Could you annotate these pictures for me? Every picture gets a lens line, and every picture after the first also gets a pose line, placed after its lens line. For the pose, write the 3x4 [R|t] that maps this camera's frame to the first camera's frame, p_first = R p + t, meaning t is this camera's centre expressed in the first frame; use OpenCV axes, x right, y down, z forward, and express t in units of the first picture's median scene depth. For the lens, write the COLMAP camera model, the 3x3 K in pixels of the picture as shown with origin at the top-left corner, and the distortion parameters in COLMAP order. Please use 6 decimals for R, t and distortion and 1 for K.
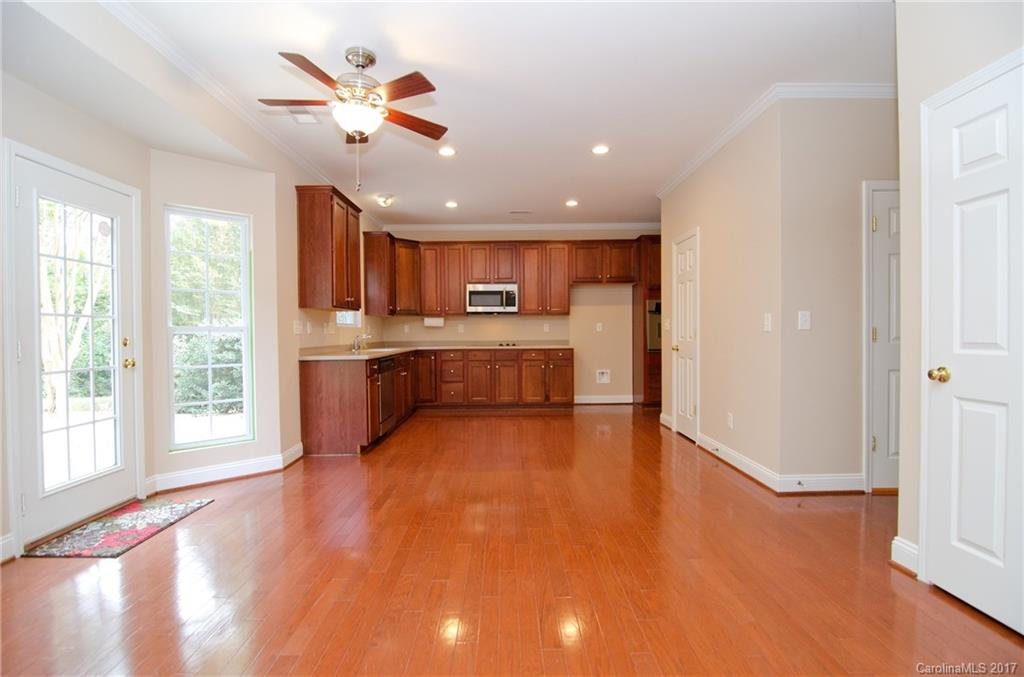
lens RADIAL K [[492.3, 0, 509.3], [0, 492.3, 341.5], [0, 0, 1]] dist [0.004524, -0.017784]
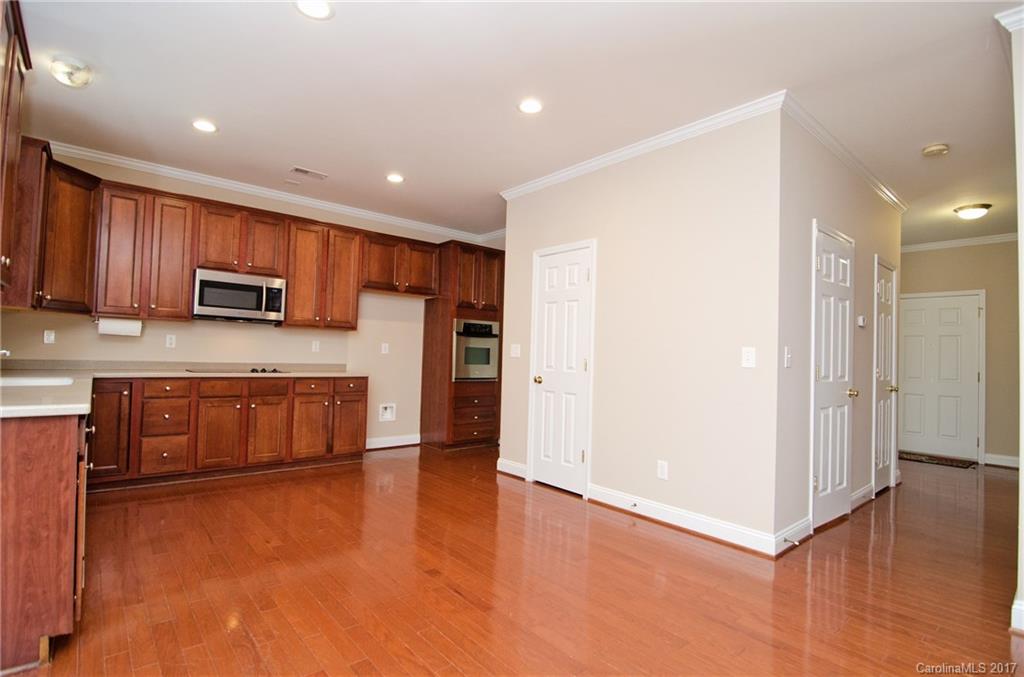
lens RADIAL K [[492.3, 0, 509.3], [0, 492.3, 341.5], [0, 0, 1]] dist [0.004524, -0.017784]
pose [[0.764185, 0.049440, 0.643100, -0.181119], [-0.023425, 0.998528, -0.048929, -0.007157], [-0.644572, 0.022326, 0.764218, 0.304874]]
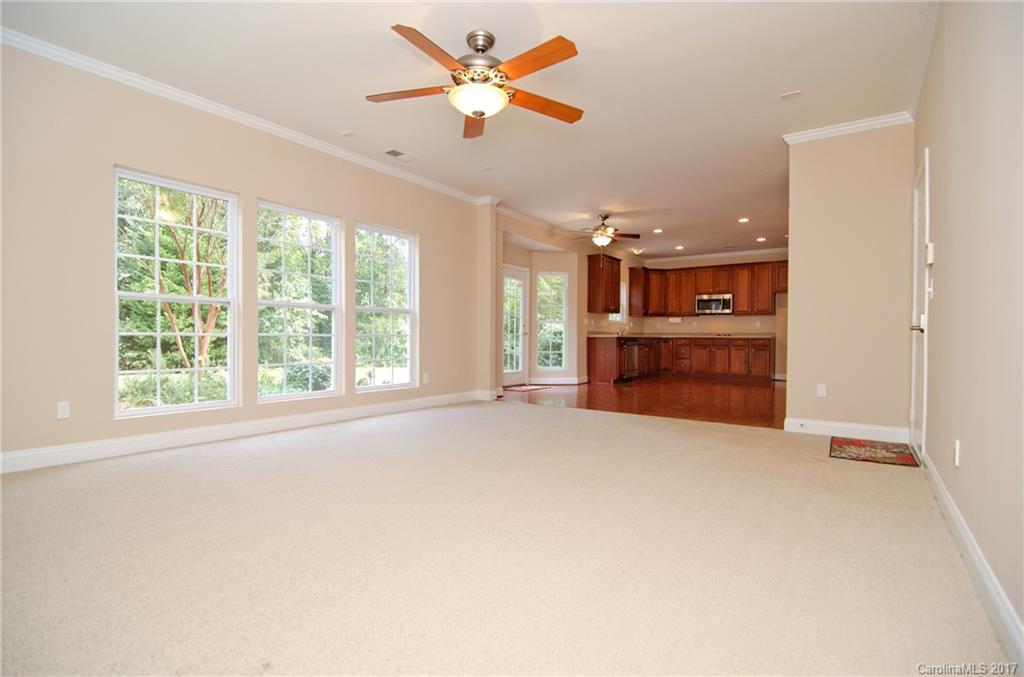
lens RADIAL K [[492.3, 0, 509.3], [0, 492.3, 341.5], [0, 0, 1]] dist [0.004524, -0.017784]
pose [[0.808871, 0.018594, -0.587692, 0.353219], [-0.023052, 0.999734, -0.000098, 0.041611], [0.587534, 0.013626, 0.809085, -0.586172]]
